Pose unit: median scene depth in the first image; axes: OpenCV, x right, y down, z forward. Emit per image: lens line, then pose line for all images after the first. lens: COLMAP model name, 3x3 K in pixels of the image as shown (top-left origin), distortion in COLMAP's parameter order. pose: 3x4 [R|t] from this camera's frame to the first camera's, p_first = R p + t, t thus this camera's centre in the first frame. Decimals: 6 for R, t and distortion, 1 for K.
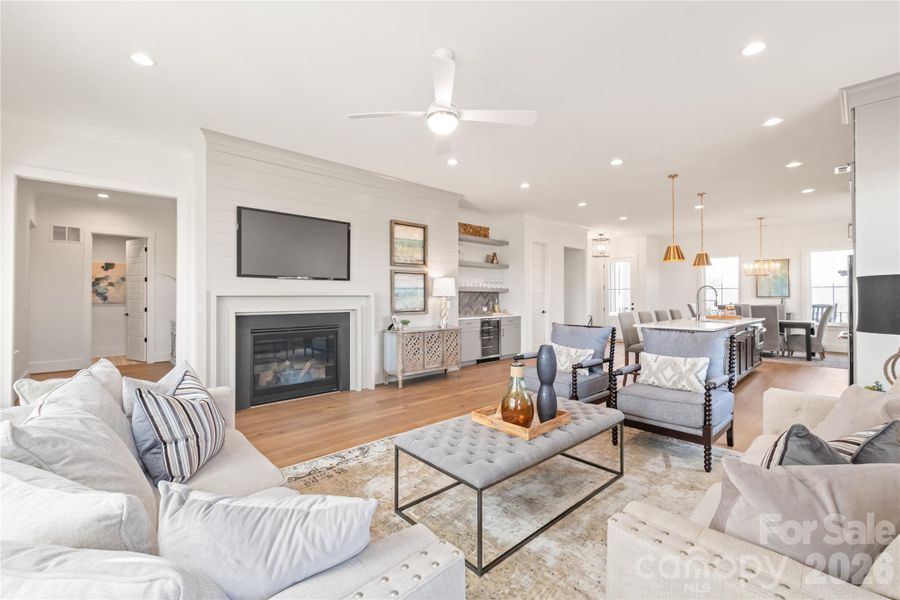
lens RADIAL K [[392.1, 0, 451.3], [0, 392.1, 294.8], [0, 0, 1]] dist [0.003967, 0.000210]
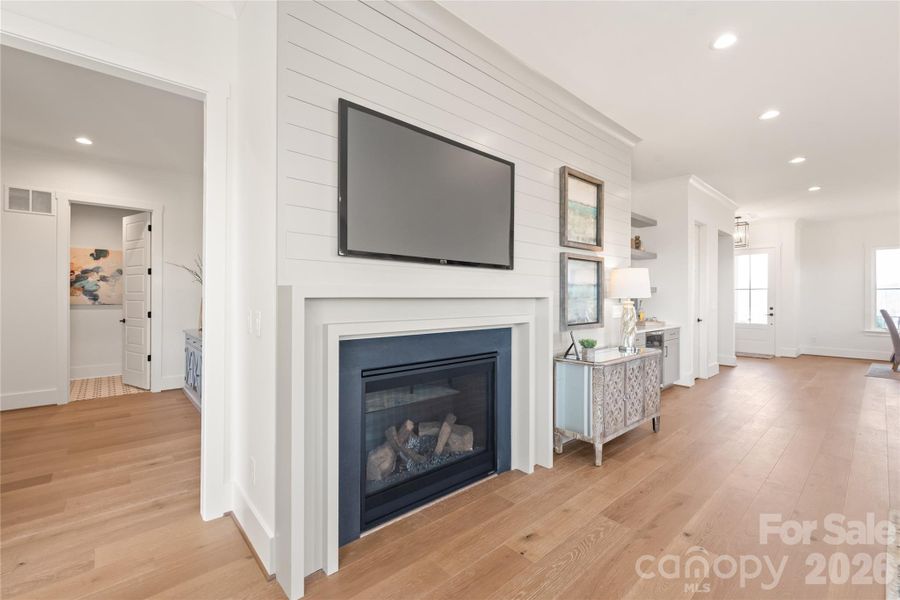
lens RADIAL K [[392.1, 0, 449.8], [0, 392.1, 296.4], [0, 0, 1]] dist [0.003967, 0.000210]
pose [[0.999827, 0.005692, -0.017728, -0.287564], [-0.005614, 0.999974, 0.004438, -0.000816], [0.017753, -0.004338, 0.999833, 0.386616]]
